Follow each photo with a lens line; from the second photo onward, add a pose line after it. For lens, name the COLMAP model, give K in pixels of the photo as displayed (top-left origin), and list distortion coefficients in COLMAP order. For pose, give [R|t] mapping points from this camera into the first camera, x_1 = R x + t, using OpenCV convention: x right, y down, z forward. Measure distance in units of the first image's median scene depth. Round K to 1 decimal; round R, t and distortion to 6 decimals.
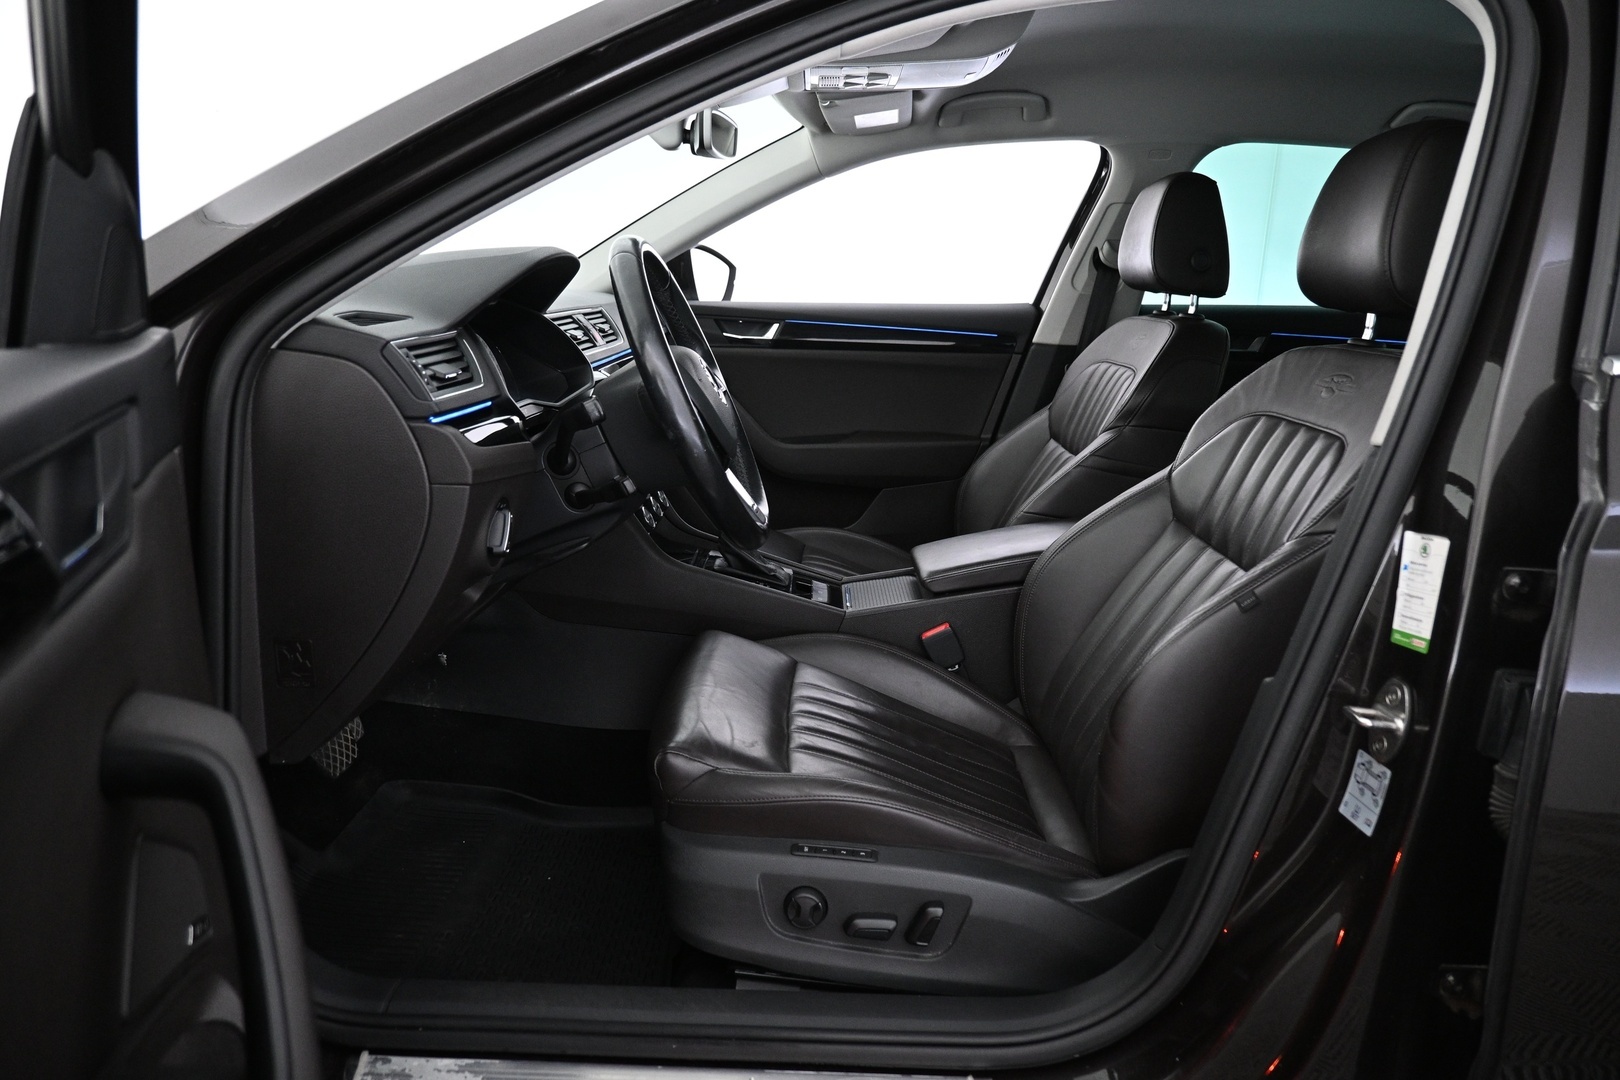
lens RADIAL K [[1096.1, 0, 810.0], [0, 1096.1, 540.0], [0, 0, 1]] dist [-0.003546, -0.003324]
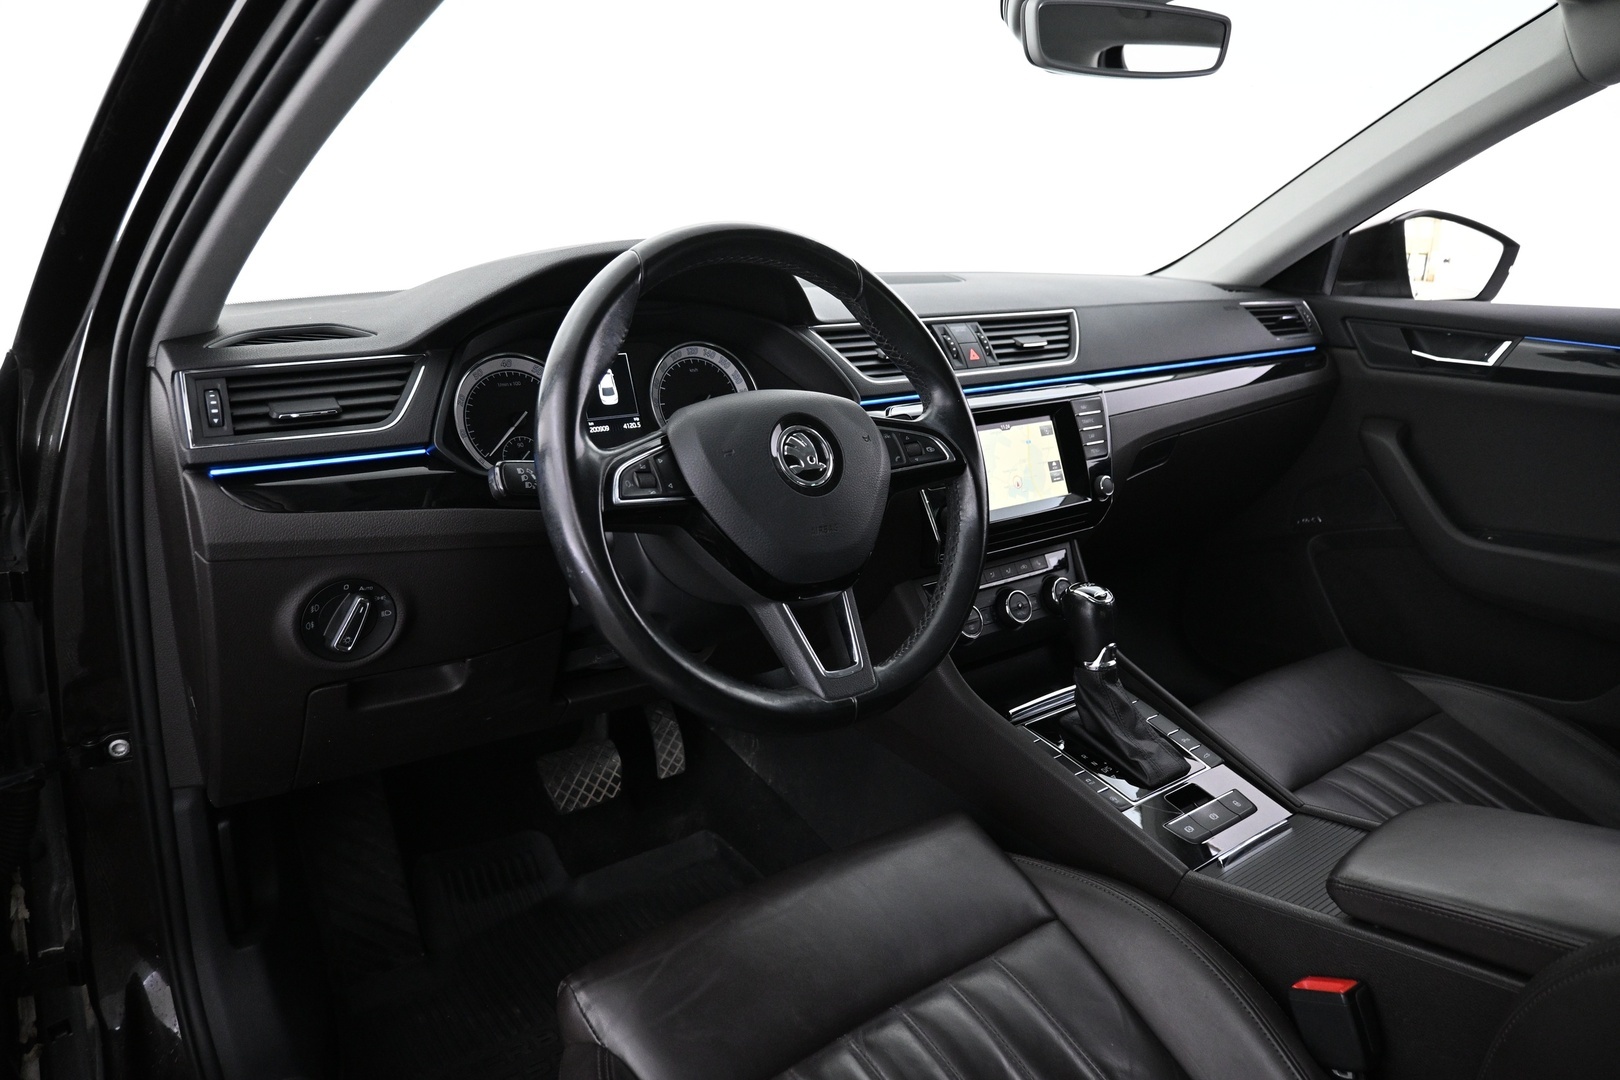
lens RADIAL K [[1096.1, 0, 810.0], [0, 1096.1, 540.0], [0, 0, 1]] dist [-0.003546, -0.003324]
pose [[0.614551, 0.200092, -0.763079, 0.213266], [-0.178450, 0.977485, 0.112597, -0.089815], [0.768428, 0.066975, 0.636421, 0.330202]]
